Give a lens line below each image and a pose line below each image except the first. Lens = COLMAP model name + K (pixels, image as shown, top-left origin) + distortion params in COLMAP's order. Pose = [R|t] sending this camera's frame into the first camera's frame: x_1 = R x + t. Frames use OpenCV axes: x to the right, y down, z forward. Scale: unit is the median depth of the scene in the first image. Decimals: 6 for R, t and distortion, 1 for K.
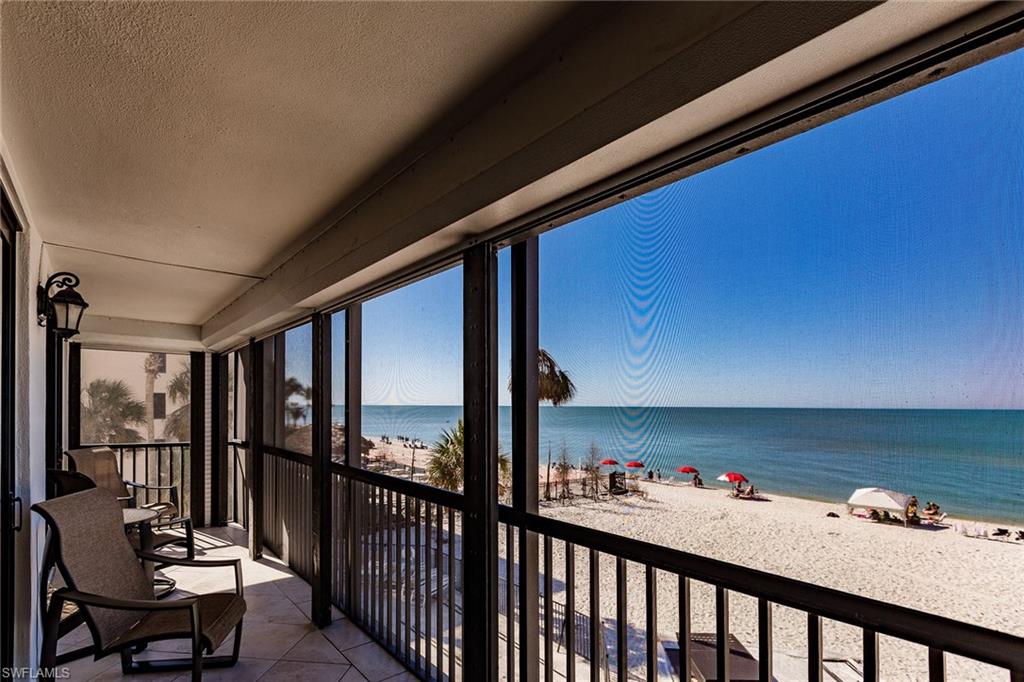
lens RADIAL K [[465.2, 0, 515.6], [0, 465.2, 363.1], [0, 0, 1]] dist [-0.000120, -0.000031]
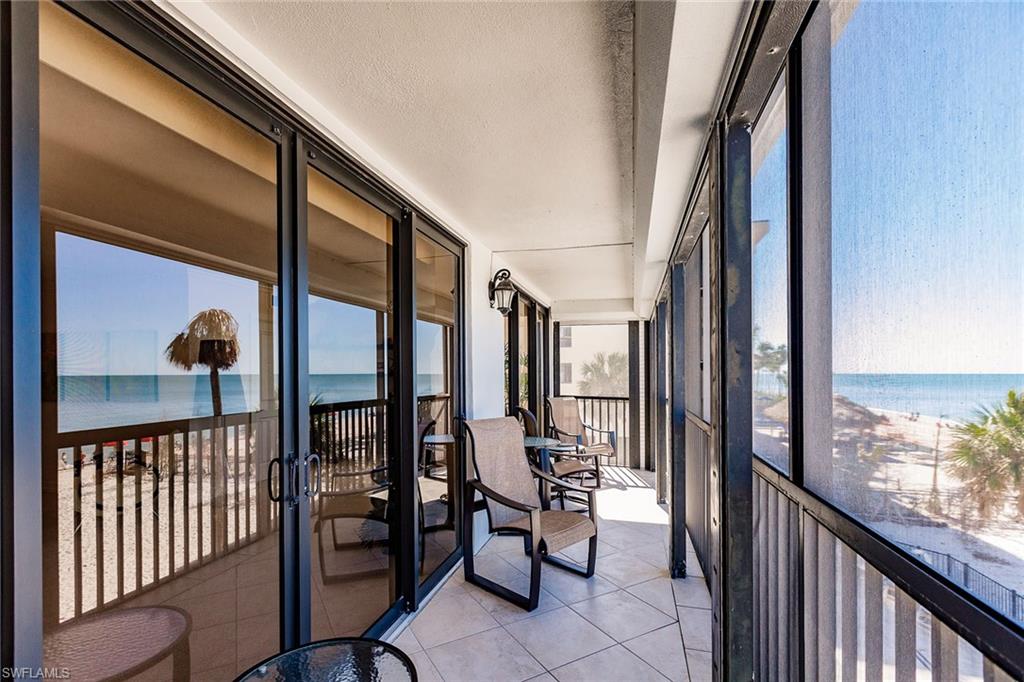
lens RADIAL K [[465.2, 0, 515.6], [0, 465.2, 363.1], [0, 0, 1]] dist [-0.000120, -0.000031]
pose [[0.572453, -0.023962, -0.819587, 0.126166], [0.080717, 0.996365, 0.027248, 0.032849], [0.815955, -0.081752, 0.572306, 0.109131]]
